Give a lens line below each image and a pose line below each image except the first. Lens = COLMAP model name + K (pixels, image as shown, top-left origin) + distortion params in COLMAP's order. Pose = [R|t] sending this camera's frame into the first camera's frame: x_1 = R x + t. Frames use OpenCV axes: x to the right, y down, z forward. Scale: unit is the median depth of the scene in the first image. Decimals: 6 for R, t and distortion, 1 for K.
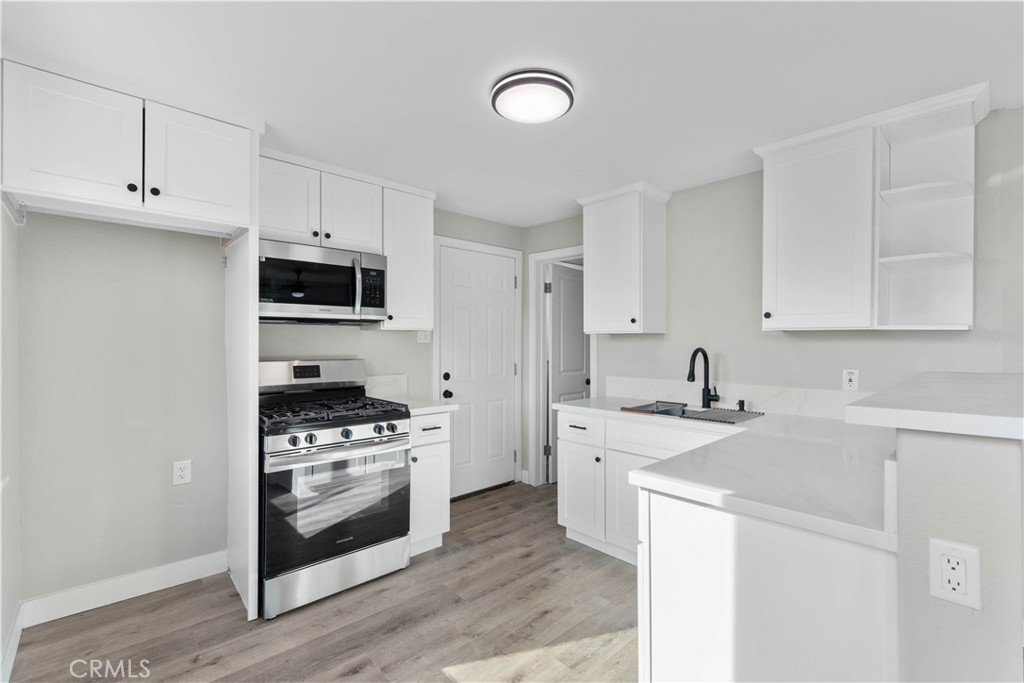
lens RADIAL K [[453.3, 0, 512.0], [0, 453.3, 341.5], [0, 0, 1]] dist [-0.001084, -0.000017]
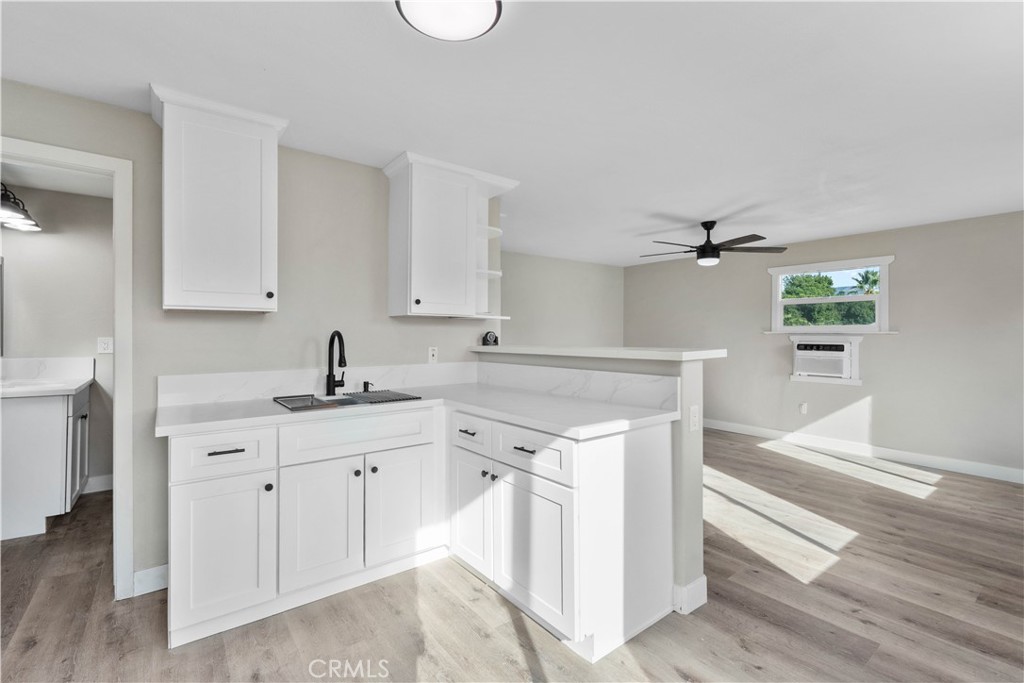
lens RADIAL K [[466.1, 0, 511.5], [0, 466.1, 327.7], [0, 0, 1]] dist [0.025938, 0.000078]
pose [[0.100385, 0.004210, 0.994940, -0.519074], [-0.013568, 0.999904, -0.002862, 0.004605], [-0.994856, -0.013212, 0.100433, 0.555966]]
